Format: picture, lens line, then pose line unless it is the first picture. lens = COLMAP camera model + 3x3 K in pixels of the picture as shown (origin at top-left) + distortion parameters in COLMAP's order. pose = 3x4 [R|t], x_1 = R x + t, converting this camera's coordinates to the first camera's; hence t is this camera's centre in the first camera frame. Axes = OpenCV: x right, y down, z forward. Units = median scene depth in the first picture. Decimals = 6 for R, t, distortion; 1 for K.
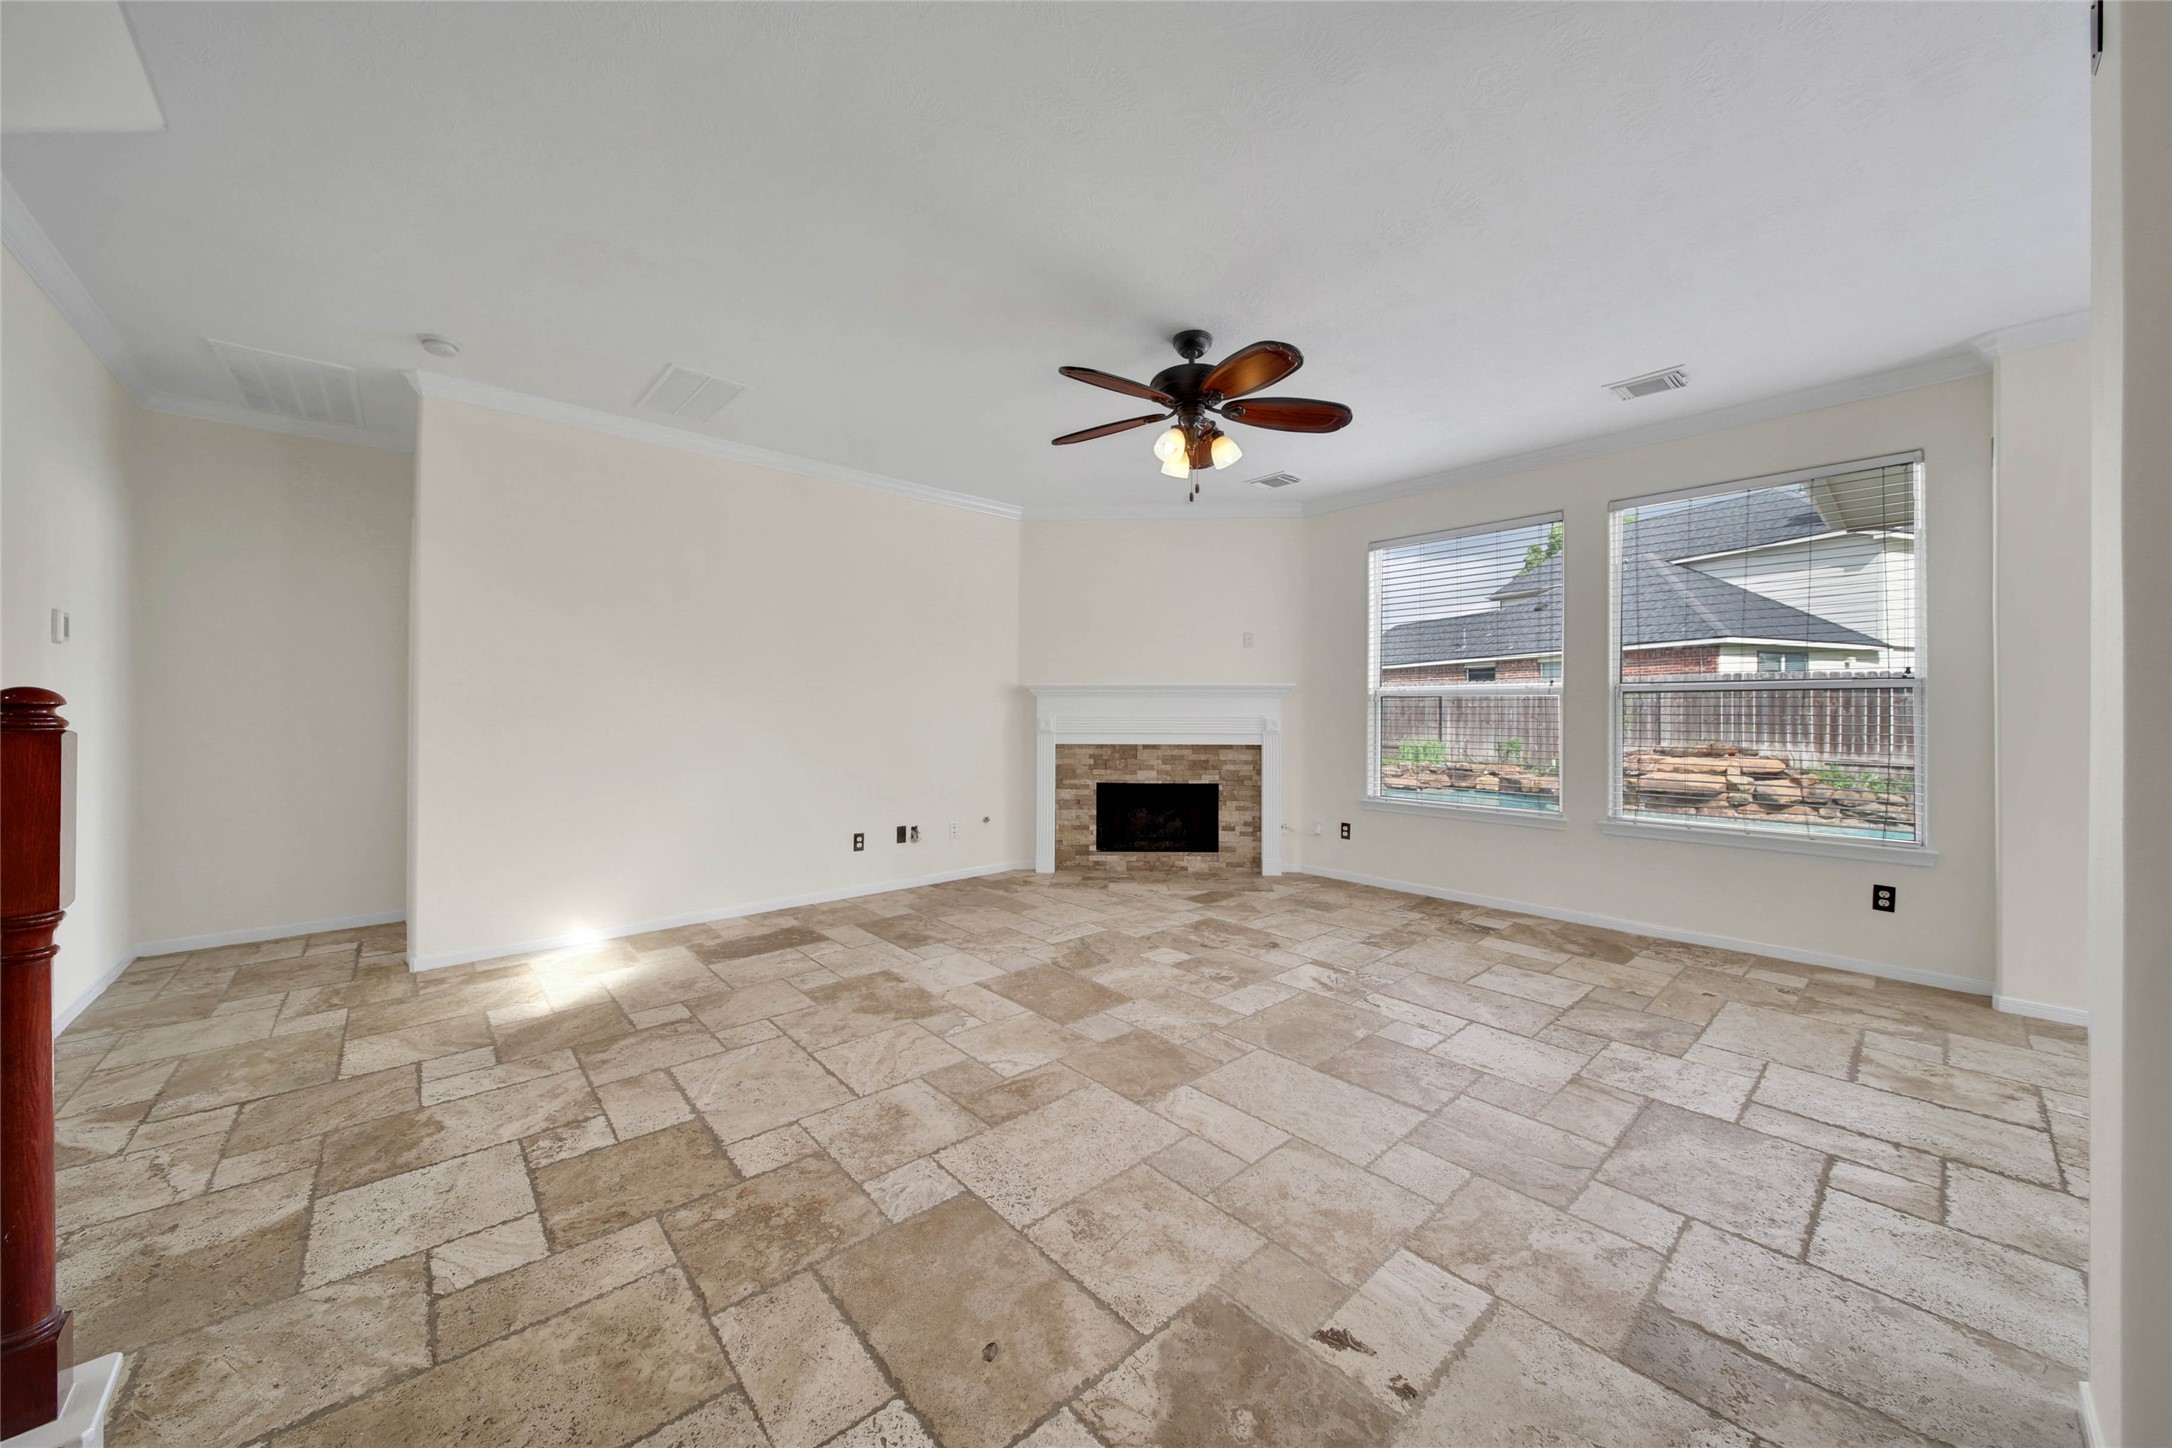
lens RADIAL K [[768.4, 0, 1082.9], [0, 768.4, 709.3], [0, 0, 1]] dist [0.000830, -0.001512]
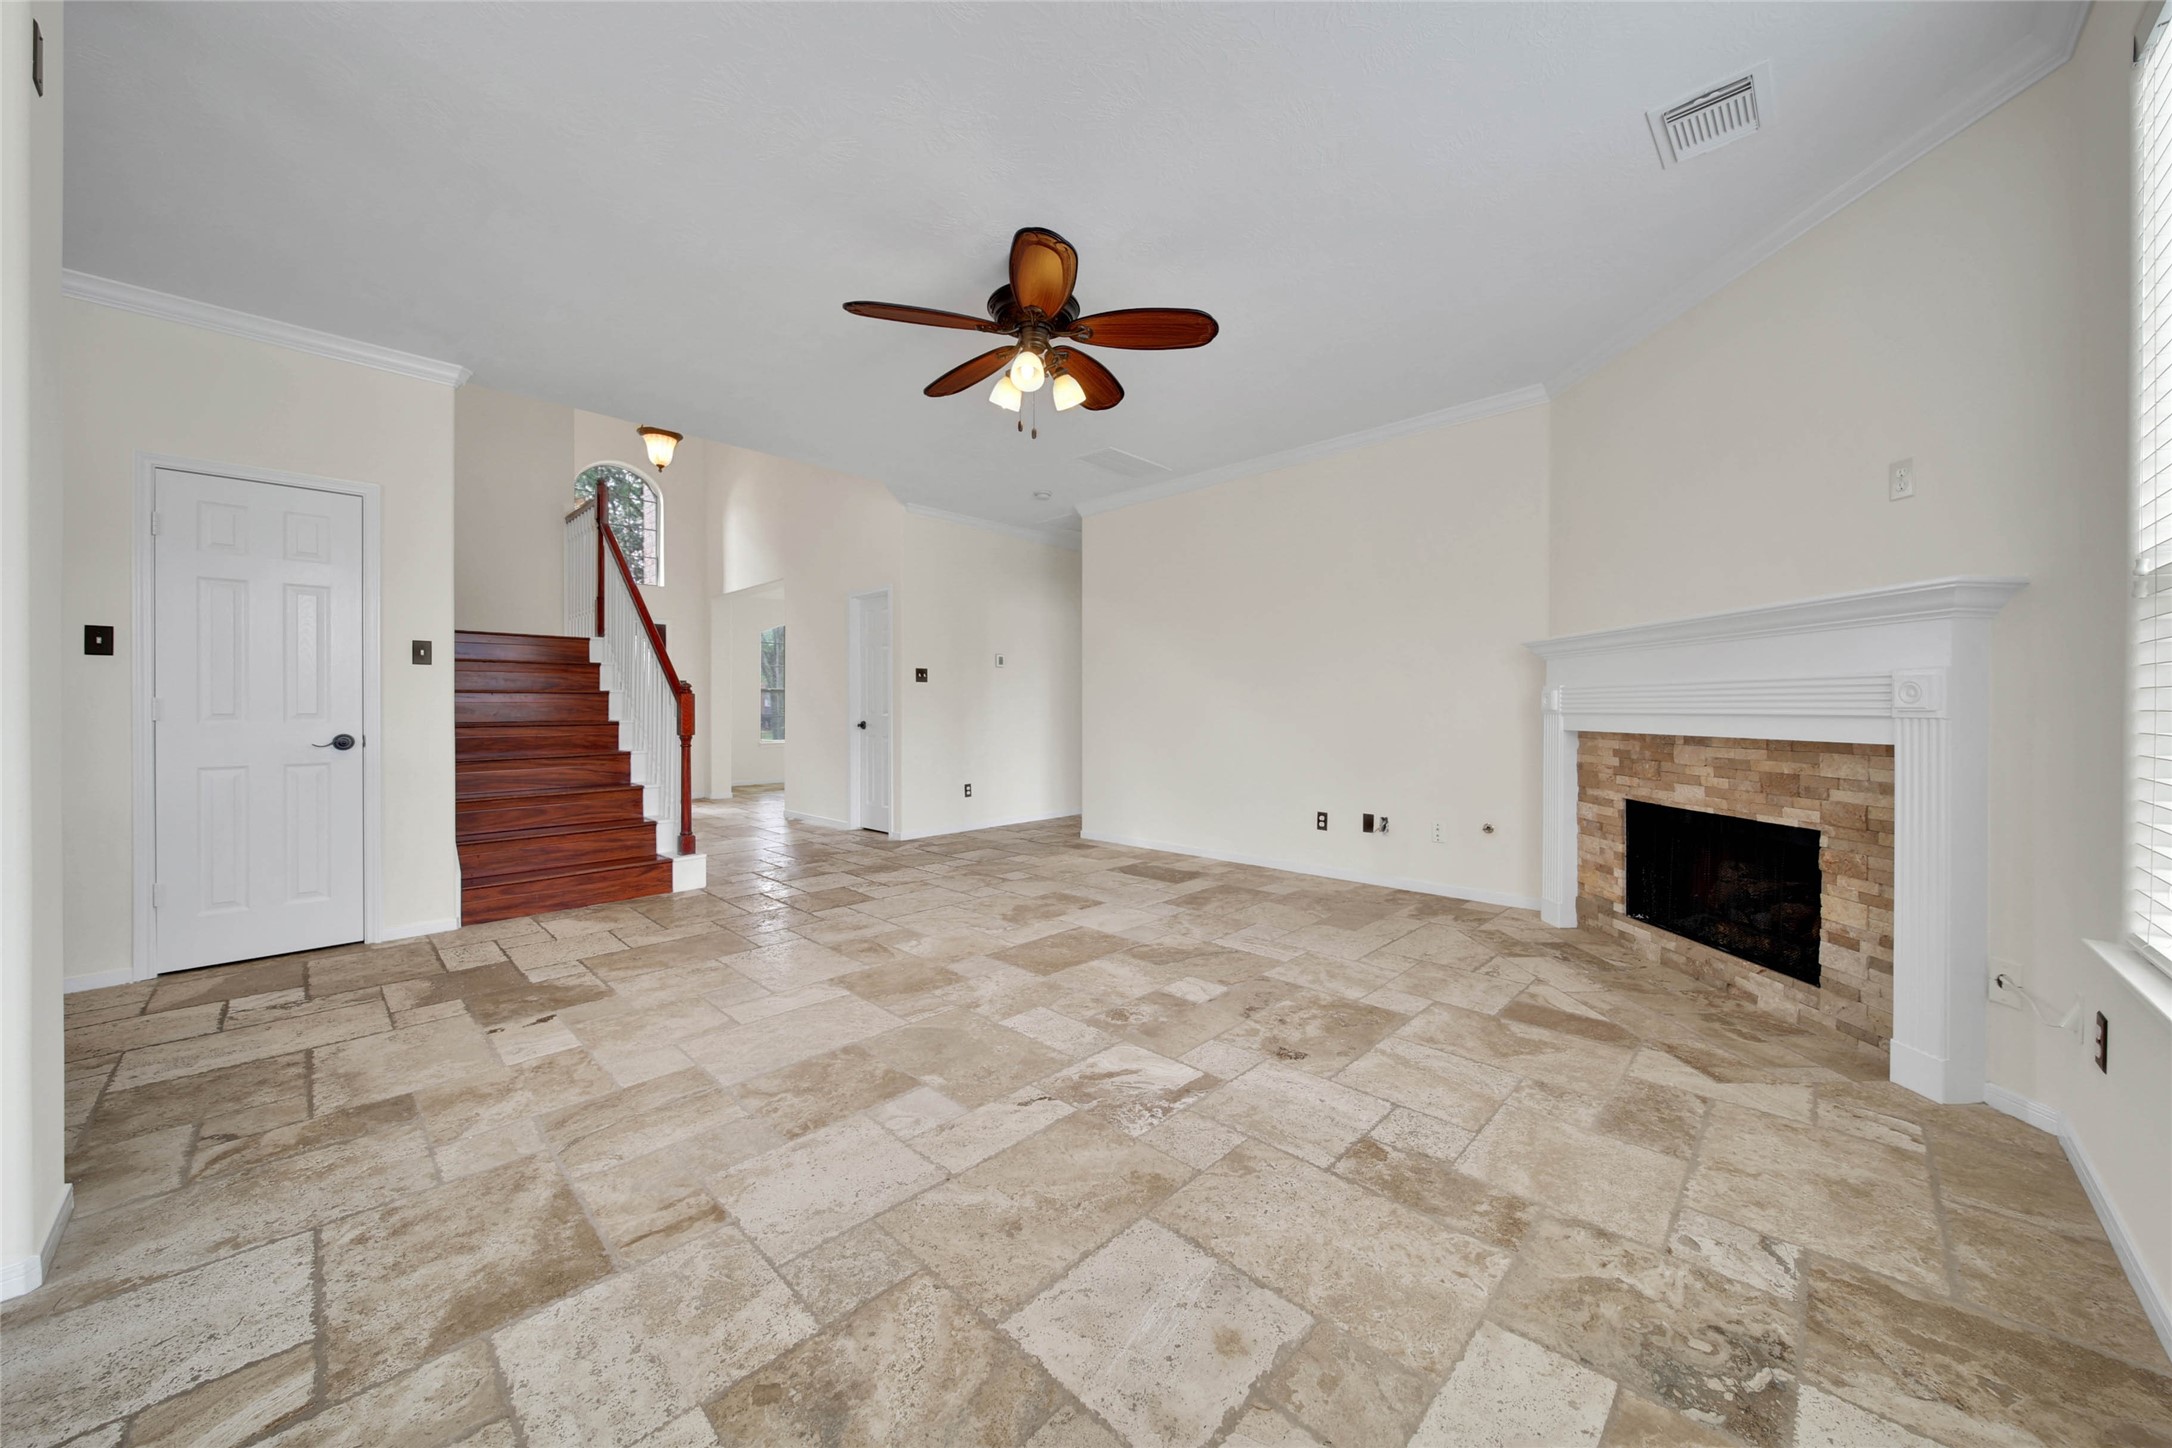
lens RADIAL K [[768.4, 0, 1105.7], [0, 768.4, 708.4], [0, 0, 1]] dist [0.000830, -0.001512]
pose [[0.081564, -0.002895, -0.996664, 0.637165], [0.007036, 0.999973, -0.002329, 0.027679], [0.996643, -0.006822, 0.081583, 0.616258]]
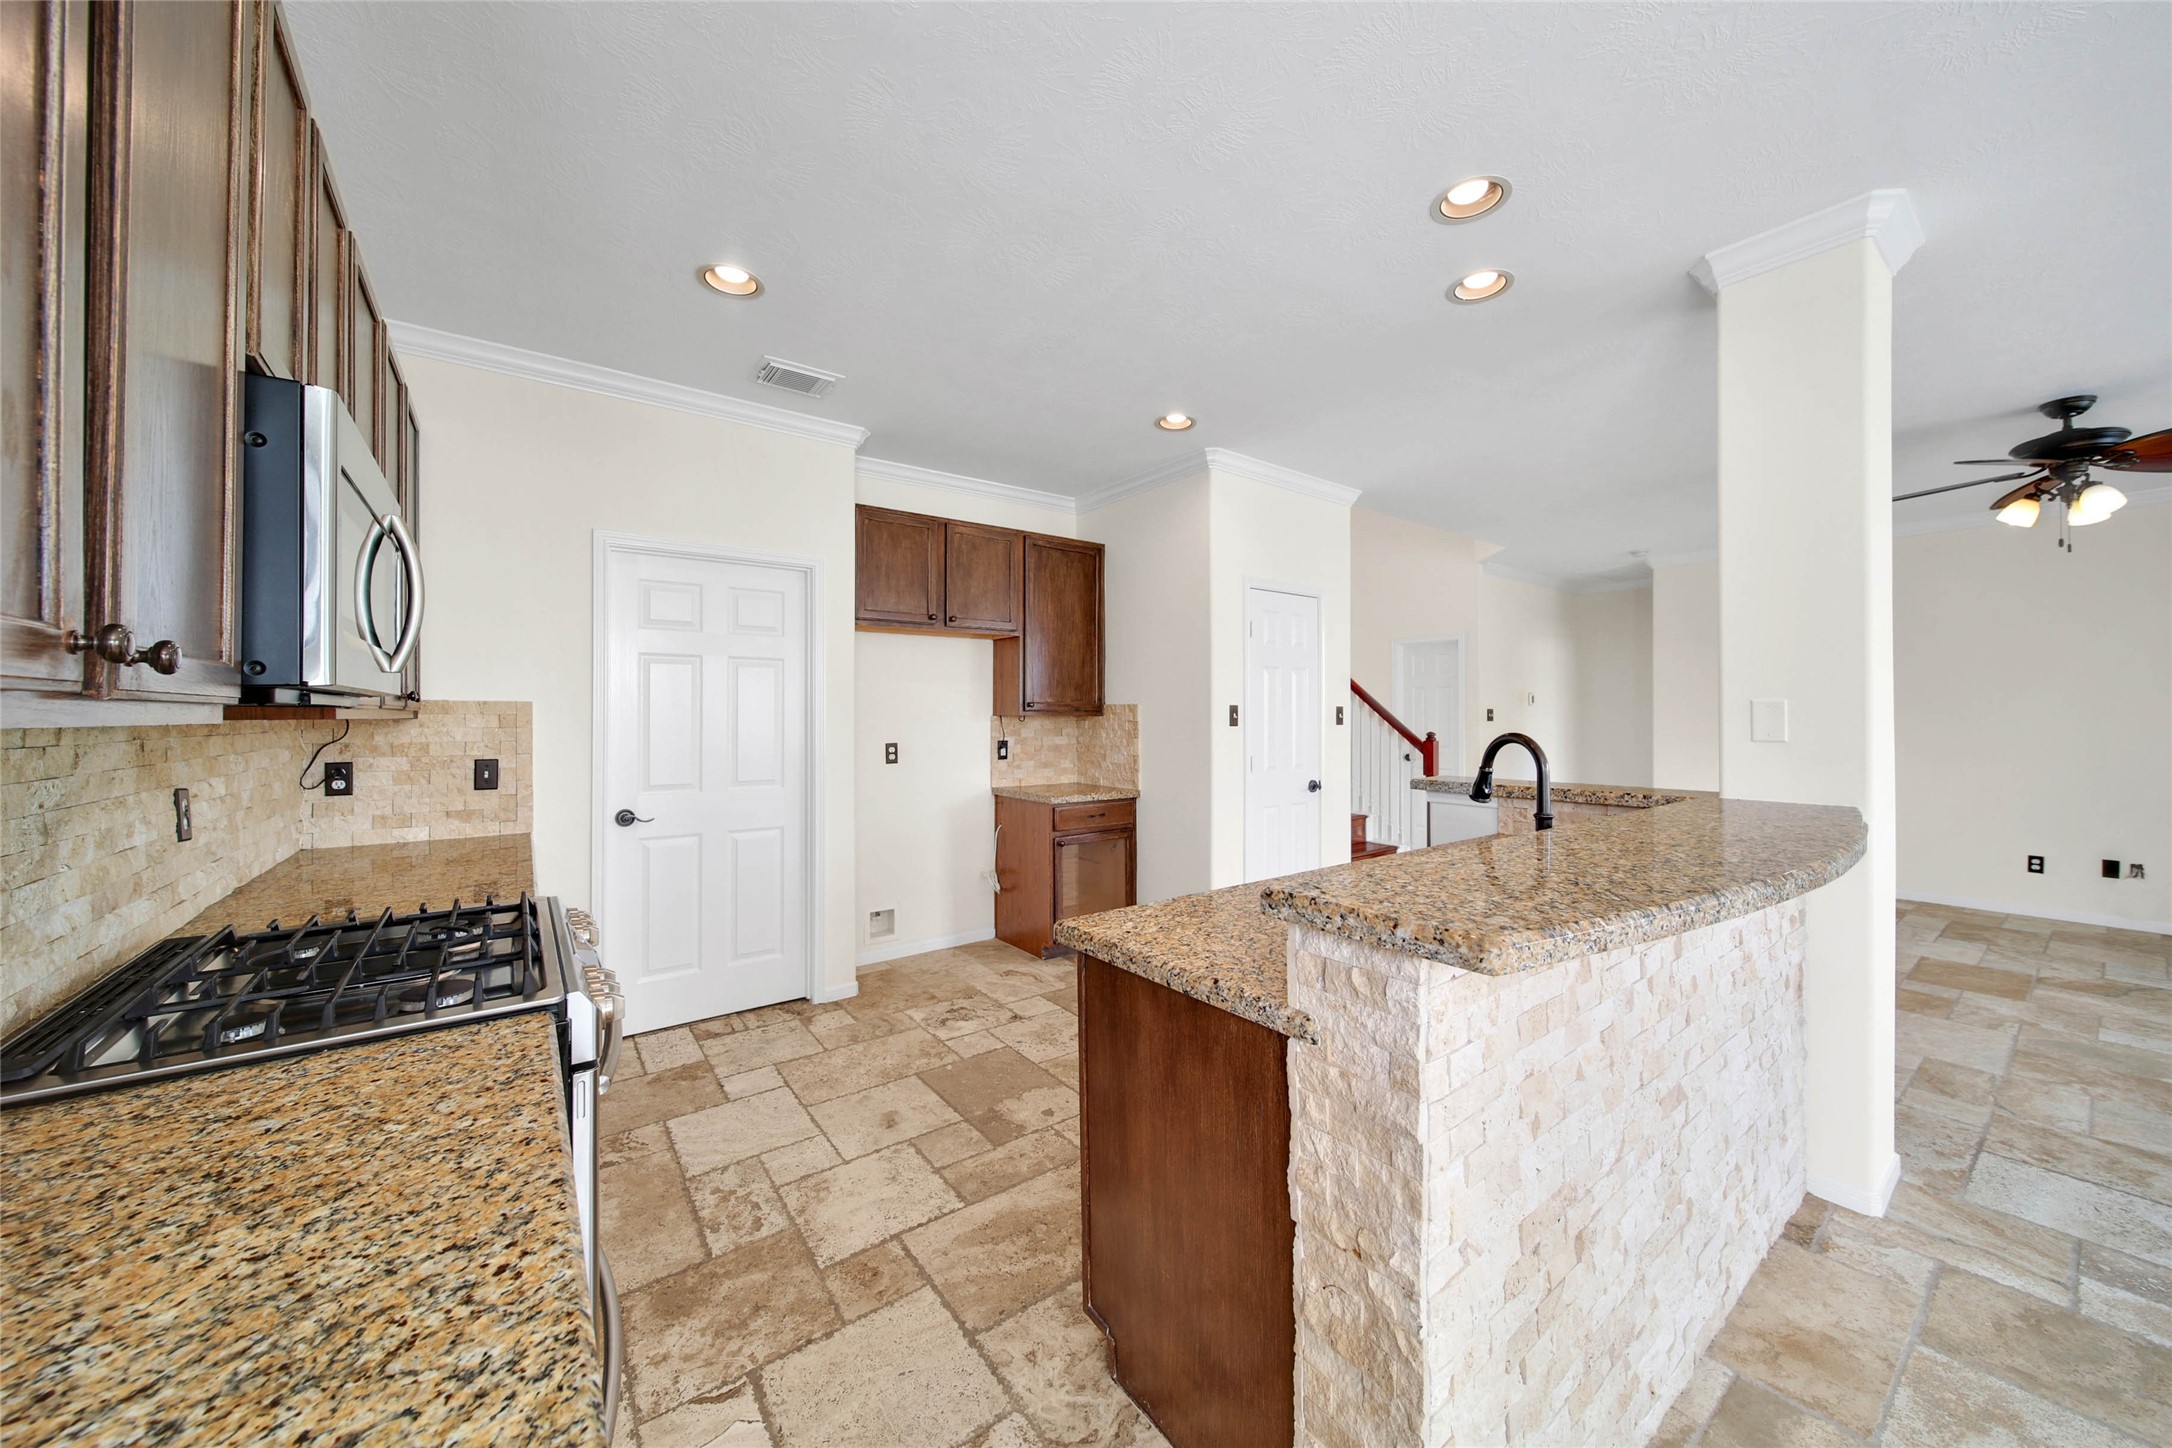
lens RADIAL K [[768.4, 0, 1085.2], [0, 768.4, 709.6], [0, 0, 1]] dist [0.000830, -0.001512]
pose [[-0.091571, -0.009086, -0.995757, 0.814763], [0.004251, 0.999946, -0.009515, -0.029225], [0.995790, -0.005104, -0.091527, -0.168193]]
